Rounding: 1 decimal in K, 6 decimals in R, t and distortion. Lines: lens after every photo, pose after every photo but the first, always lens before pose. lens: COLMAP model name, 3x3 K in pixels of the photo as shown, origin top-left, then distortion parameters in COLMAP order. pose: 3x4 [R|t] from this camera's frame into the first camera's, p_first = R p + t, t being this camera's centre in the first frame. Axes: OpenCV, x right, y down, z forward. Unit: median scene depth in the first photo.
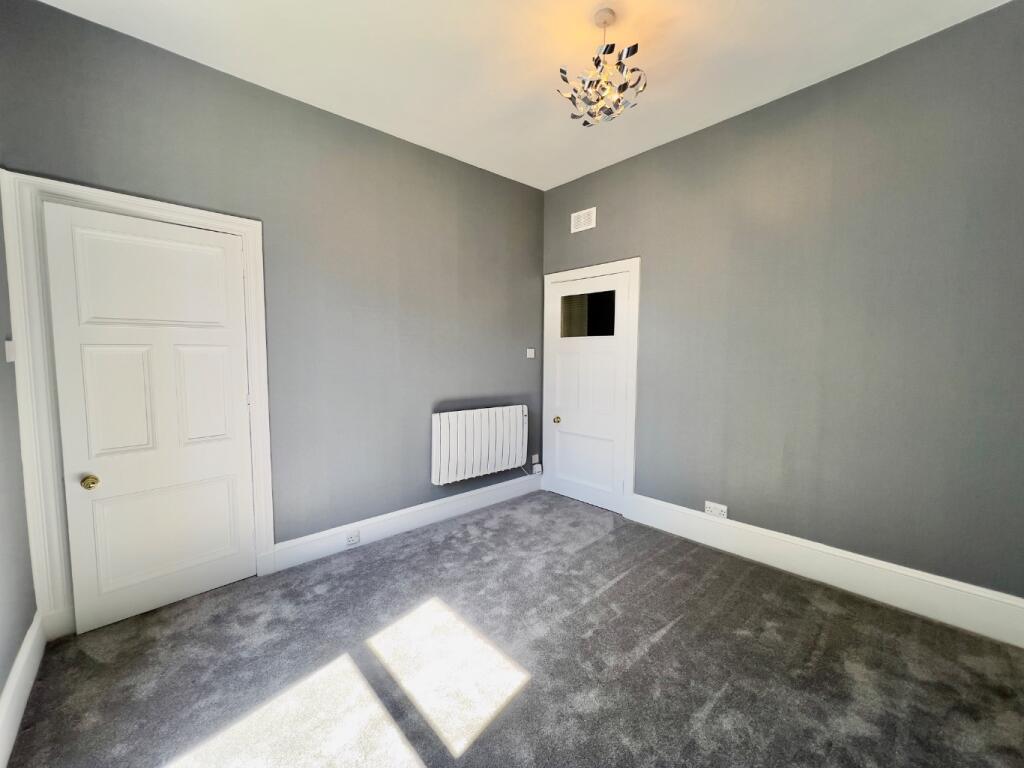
lens RADIAL K [[410.9, 0, 507.5], [0, 410.9, 385.0], [0, 0, 1]] dist [0.000392, 0.000109]
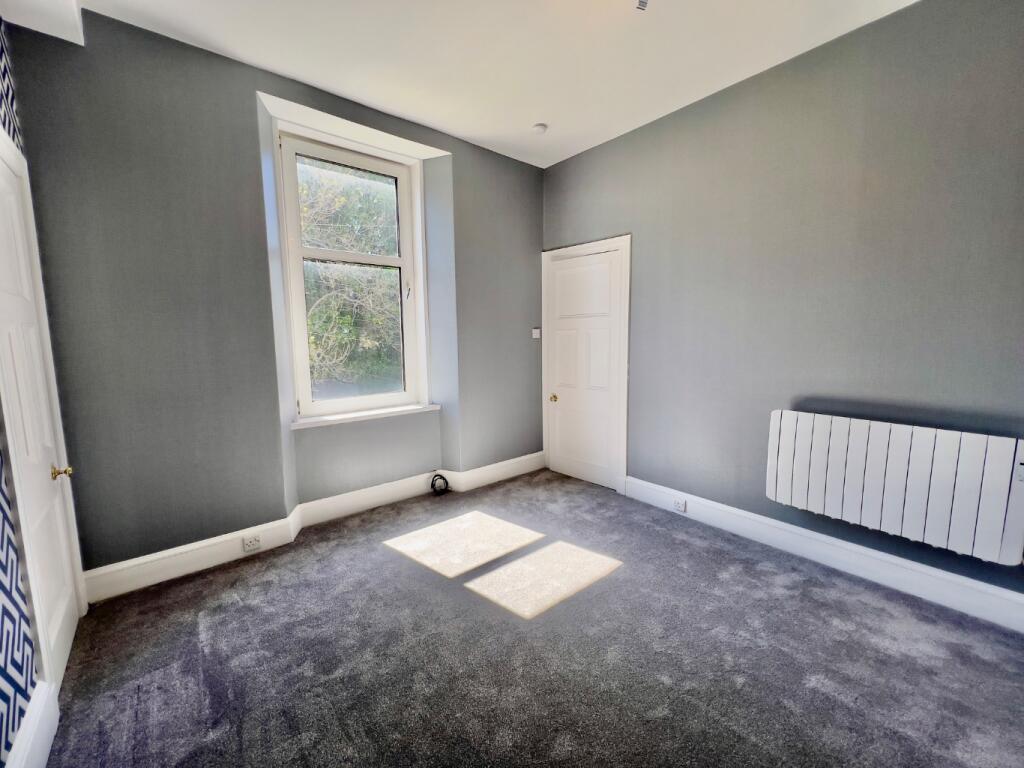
lens RADIAL K [[410.9, 0, 509.0], [0, 410.9, 385.3], [0, 0, 1]] dist [0.000392, 0.000109]
pose [[-0.035821, 0.122406, -0.991834, 0.670679], [-0.065035, 0.990081, 0.124538, -0.042824], [0.997240, 0.068965, -0.027505, 0.566739]]
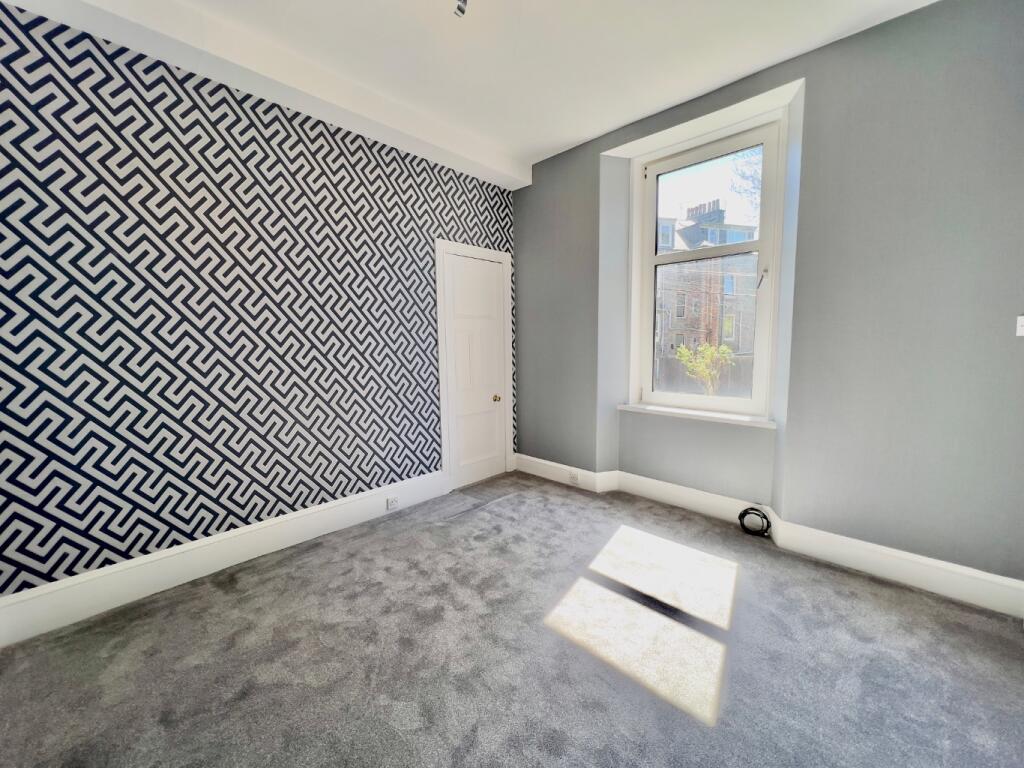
lens RADIAL K [[410.9, 0, 512.8], [0, 410.9, 380.3], [0, 0, 1]] dist [0.000392, 0.000109]
pose [[-0.997314, 0.021740, -0.069941, 0.181558], [0.008899, 0.983824, 0.178915, -0.081981], [0.072699, 0.177812, -0.981375, 1.124626]]
